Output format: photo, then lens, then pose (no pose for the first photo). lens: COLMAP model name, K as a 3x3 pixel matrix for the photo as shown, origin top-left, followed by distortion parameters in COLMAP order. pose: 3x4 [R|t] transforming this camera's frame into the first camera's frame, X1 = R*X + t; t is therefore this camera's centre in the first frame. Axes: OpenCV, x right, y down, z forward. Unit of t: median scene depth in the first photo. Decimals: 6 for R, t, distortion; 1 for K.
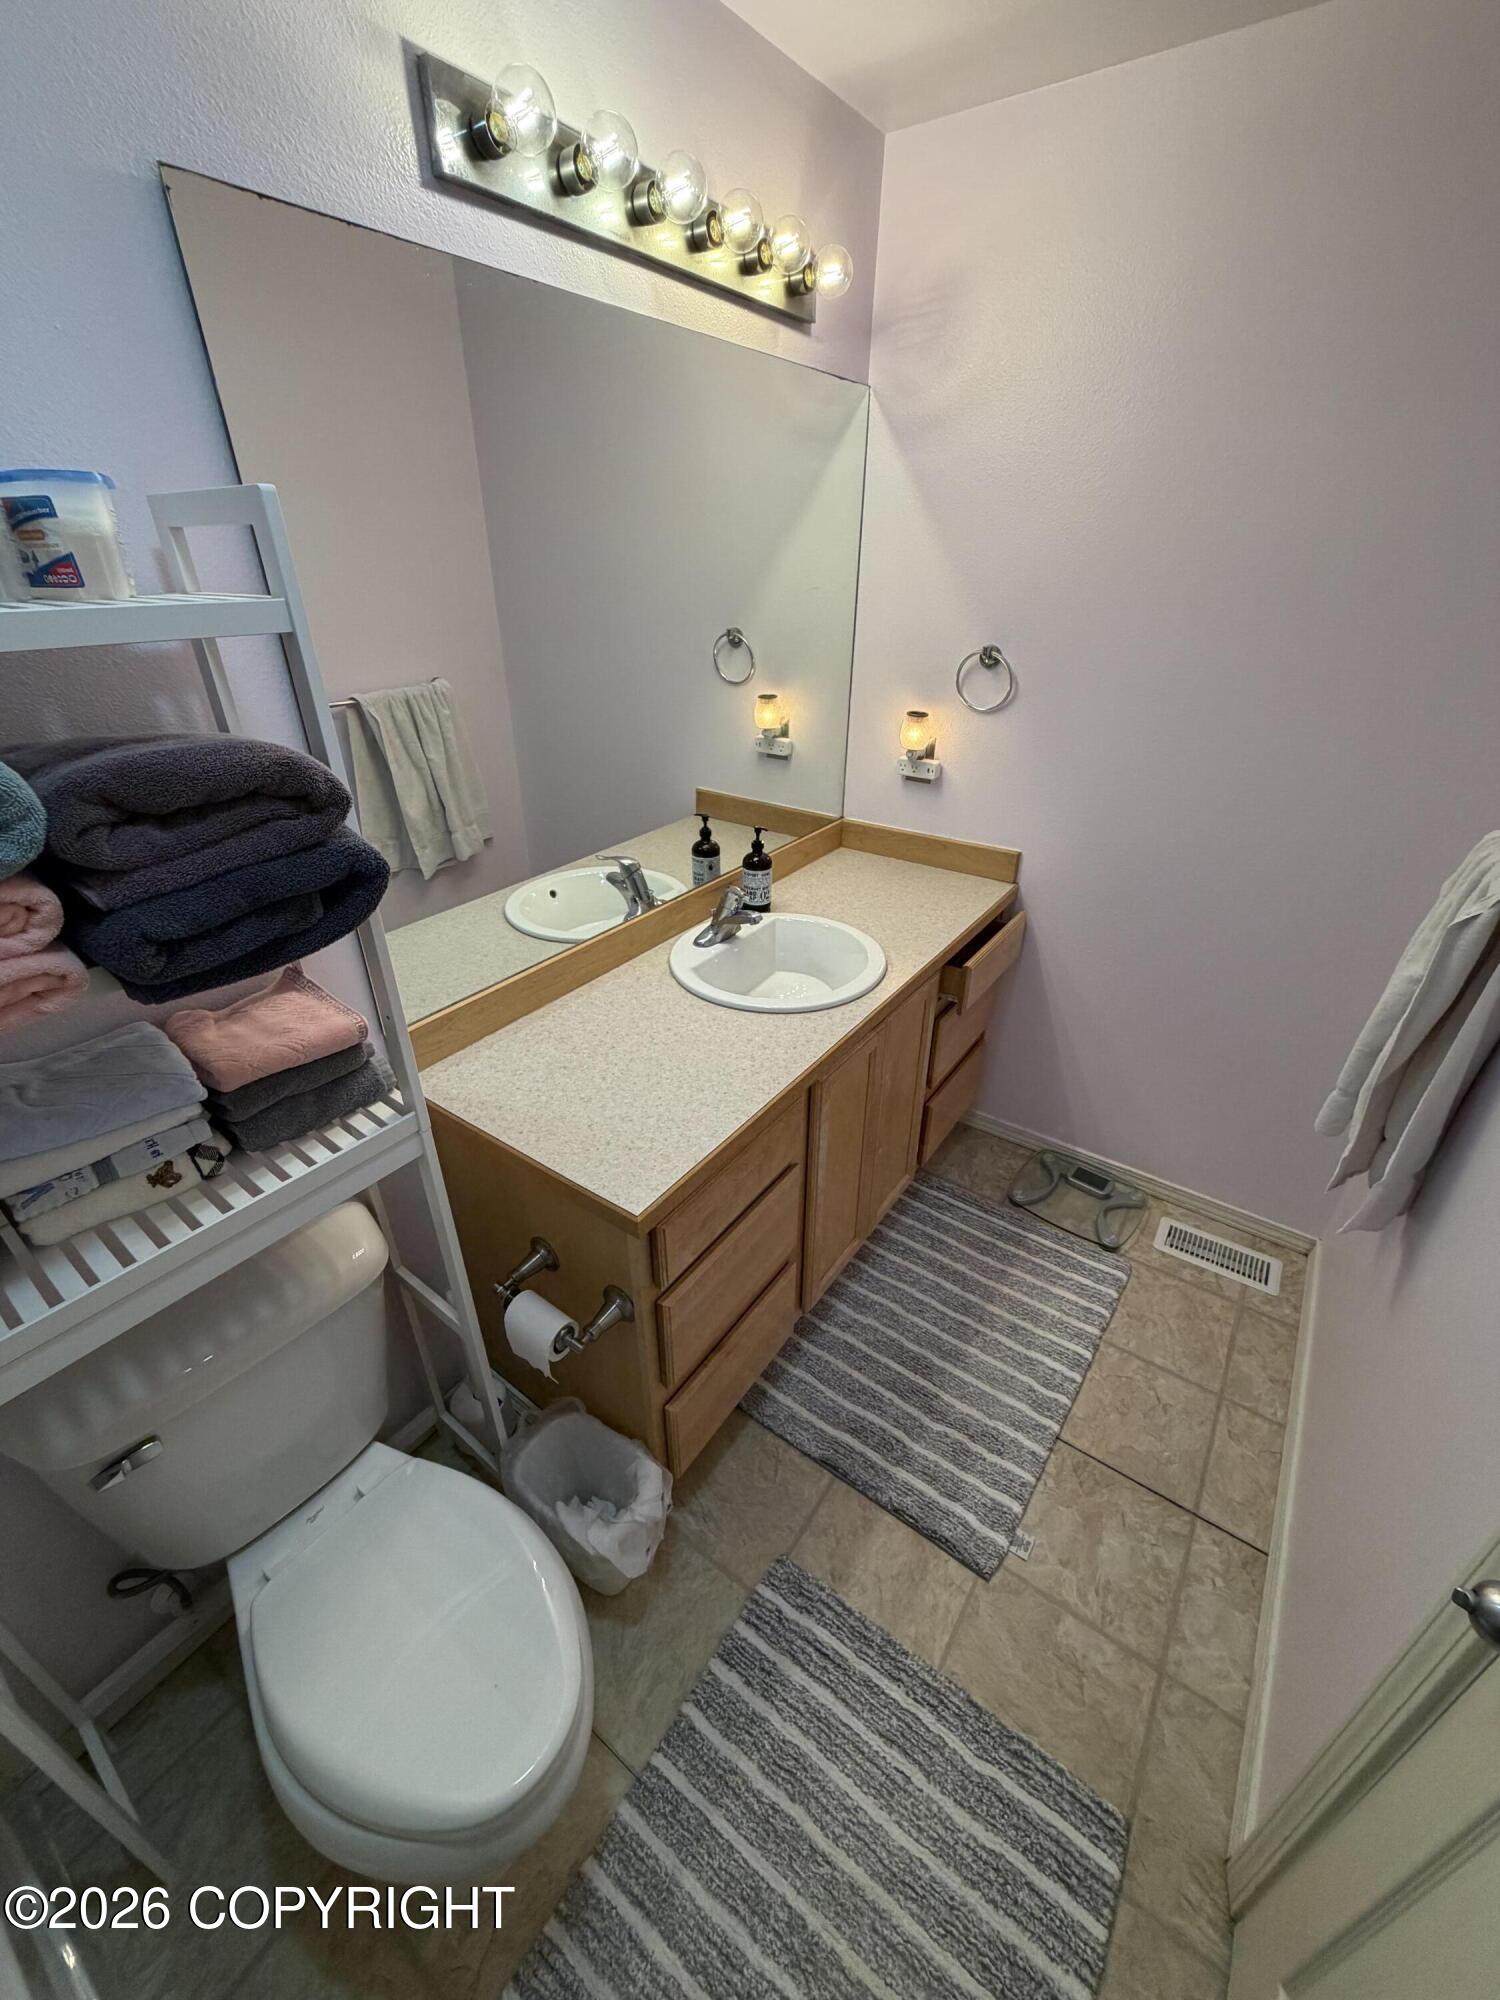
lens RADIAL K [[796.4, 0, 752.9], [0, 796.4, 991.2], [0, 0, 1]] dist [-0.001478, 0.000599]
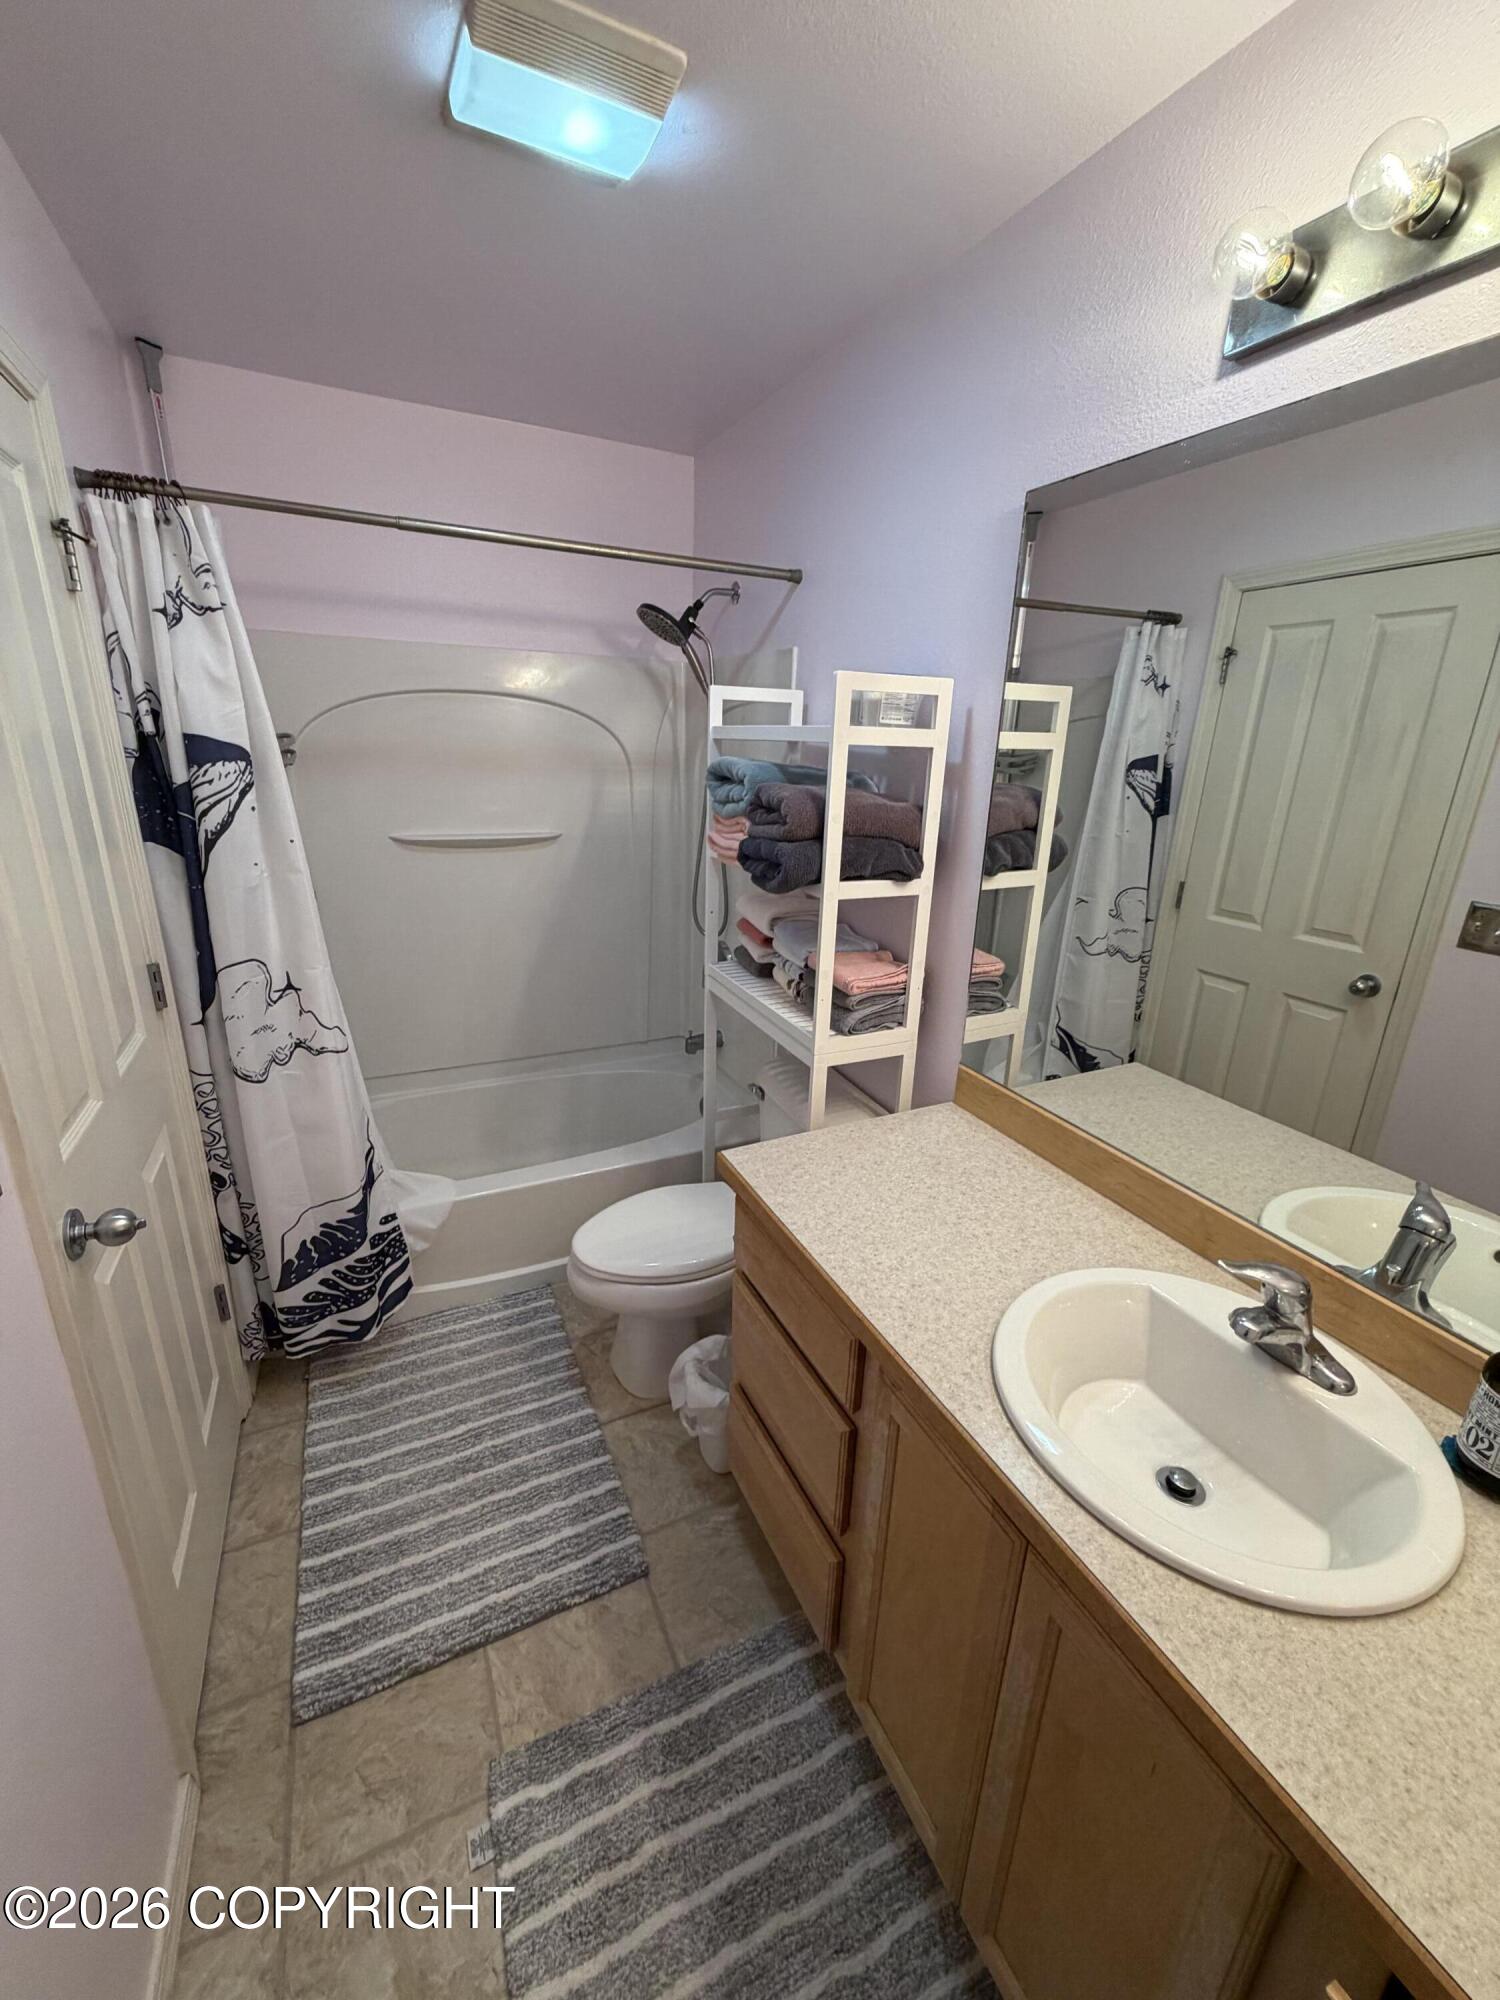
lens RADIAL K [[796.4, 0, 750.4], [0, 796.4, 980.6], [0, 0, 1]] dist [-0.001478, 0.000599]
pose [[-0.477927, 0.254294, -0.840785, 0.747865], [-0.444875, 0.755267, 0.481309, -0.515030], [0.757411, 0.604075, -0.247834, 1.005134]]
